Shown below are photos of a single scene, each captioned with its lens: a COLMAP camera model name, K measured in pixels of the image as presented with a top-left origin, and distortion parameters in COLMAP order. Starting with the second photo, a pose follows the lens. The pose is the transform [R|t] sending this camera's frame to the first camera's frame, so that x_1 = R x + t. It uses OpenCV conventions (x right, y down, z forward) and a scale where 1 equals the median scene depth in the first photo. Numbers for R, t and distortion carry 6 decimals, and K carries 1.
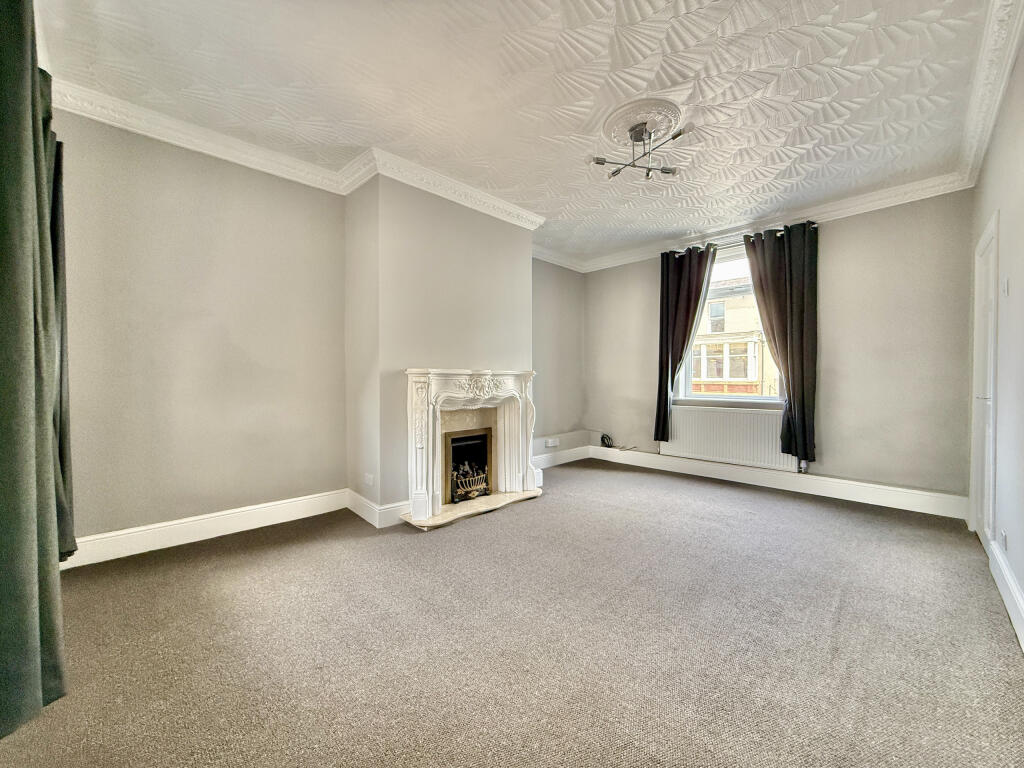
lens RADIAL K [[408.8, 0, 510.0], [0, 408.8, 386.1], [0, 0, 1]] dist [0.000162, 0.000177]
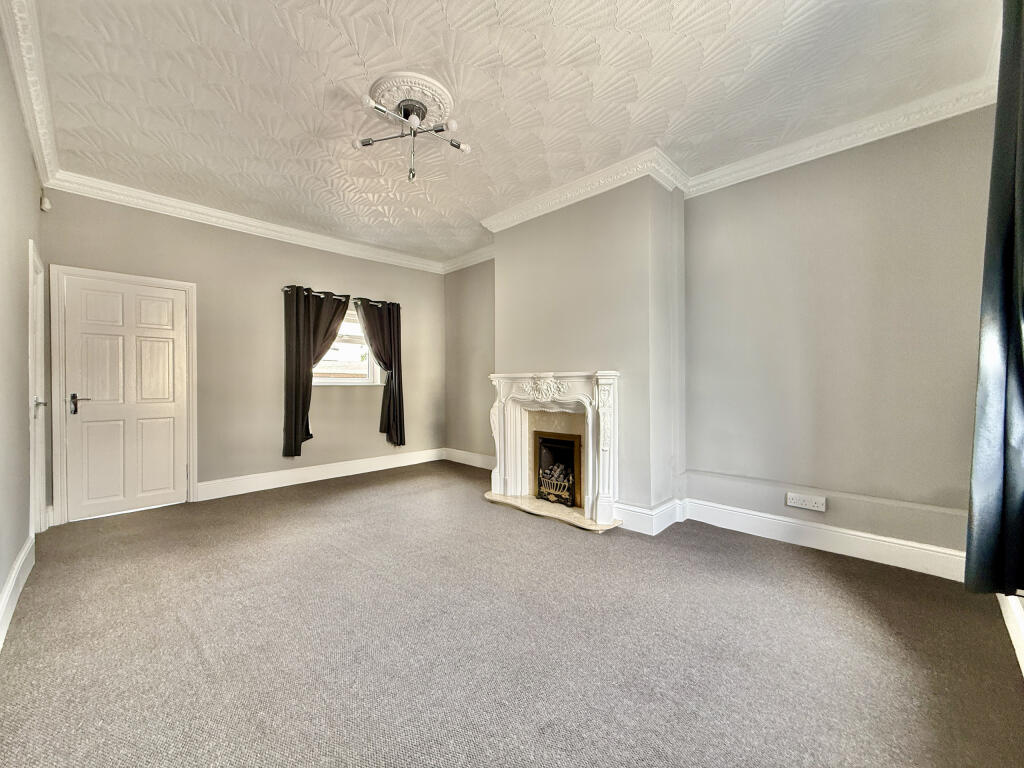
lens RADIAL K [[408.8, 0, 510.0], [0, 408.8, 386.1], [0, 0, 1]] dist [0.000162, 0.000177]
pose [[0.006452, 0.007577, -0.999950, 0.904288], [-0.010274, 0.999919, 0.007510, -0.013366], [0.999926, 0.010225, 0.006530, 0.888092]]
